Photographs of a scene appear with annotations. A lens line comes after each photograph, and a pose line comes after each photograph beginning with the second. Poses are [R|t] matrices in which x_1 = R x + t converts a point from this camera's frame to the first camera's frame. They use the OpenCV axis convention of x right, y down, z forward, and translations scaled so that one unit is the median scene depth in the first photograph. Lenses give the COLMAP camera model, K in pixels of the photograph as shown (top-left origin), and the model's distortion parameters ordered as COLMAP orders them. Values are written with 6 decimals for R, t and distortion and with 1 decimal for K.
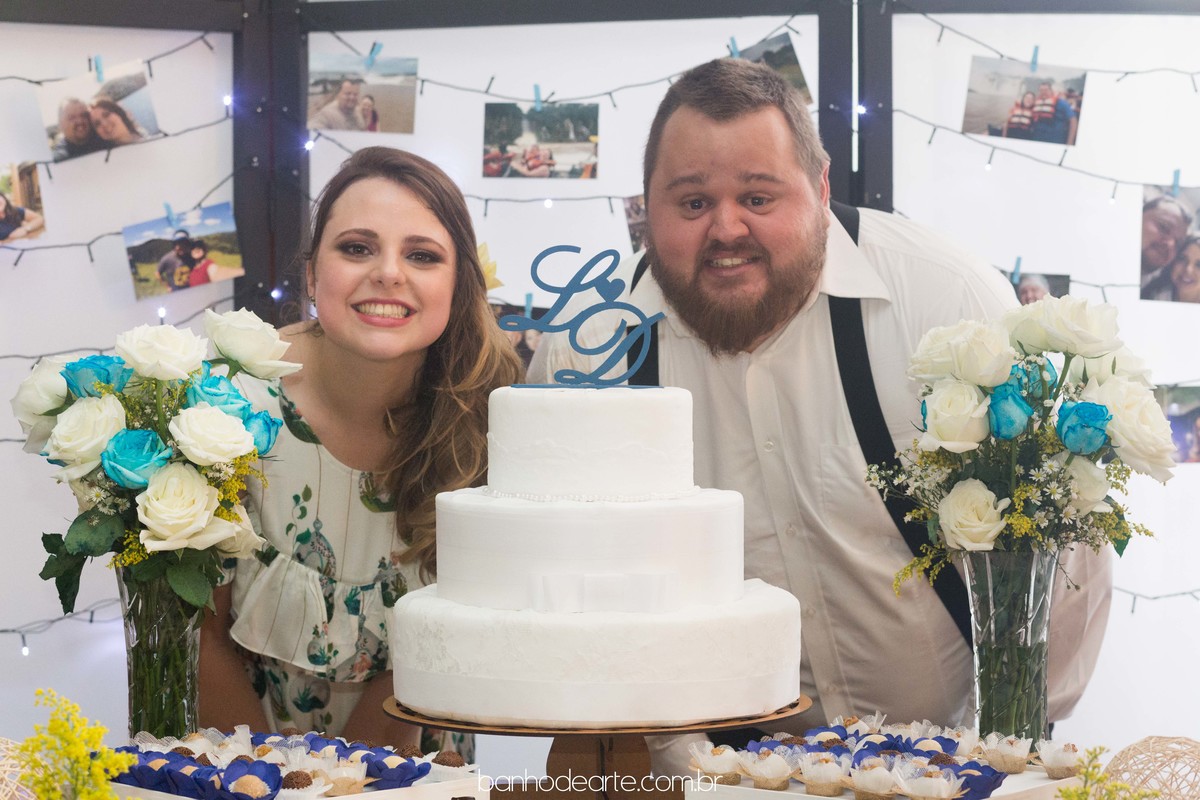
lens RADIAL K [[2970.9, 0, 599.8], [0, 2970.9, 399.6], [0, 0, 1]] dist [0.101027, 0.000000]
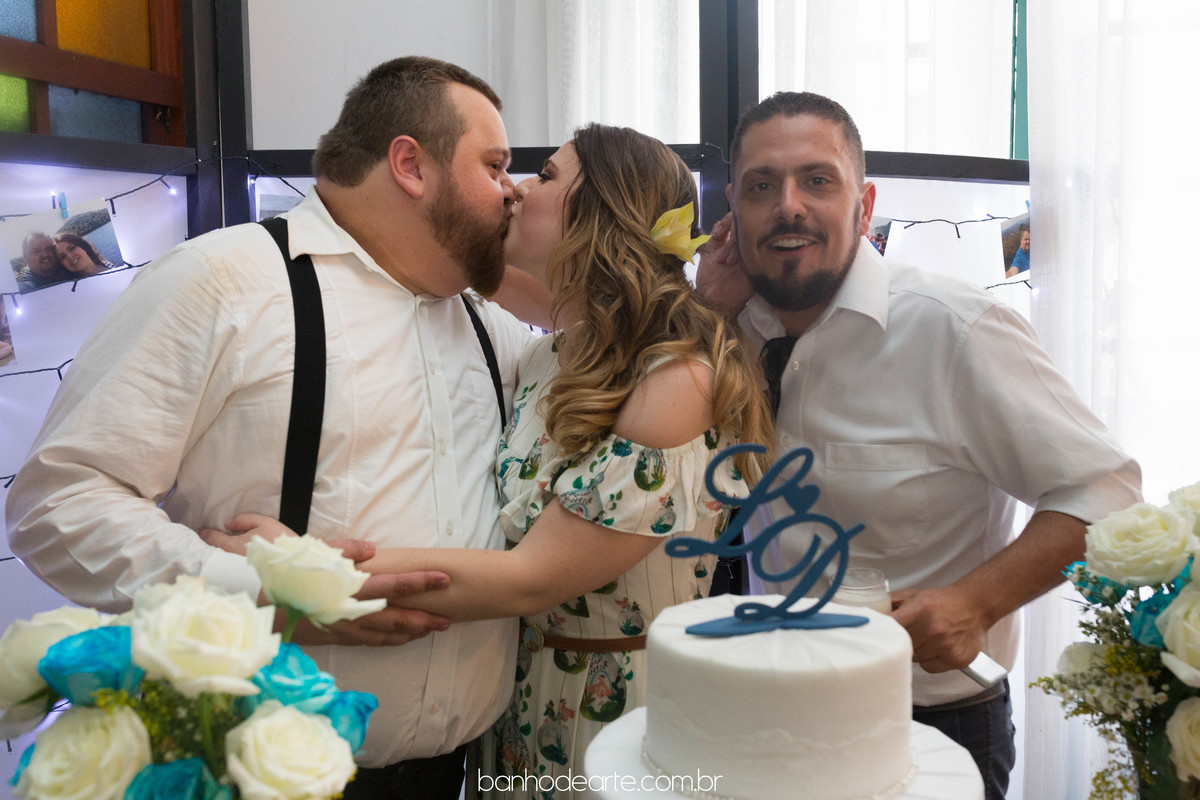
lens RADIAL K [[1132.2, 0, 601.1], [0, 1132.2, 400.7], [0, 0, 1]] dist [0.007447, 0.000000]
pose [[0.959793, -0.031306, 0.278957, -0.097953], [0.016108, 0.998266, 0.056609, -0.060753], [-0.280246, -0.049839, 0.958634, 0.550397]]
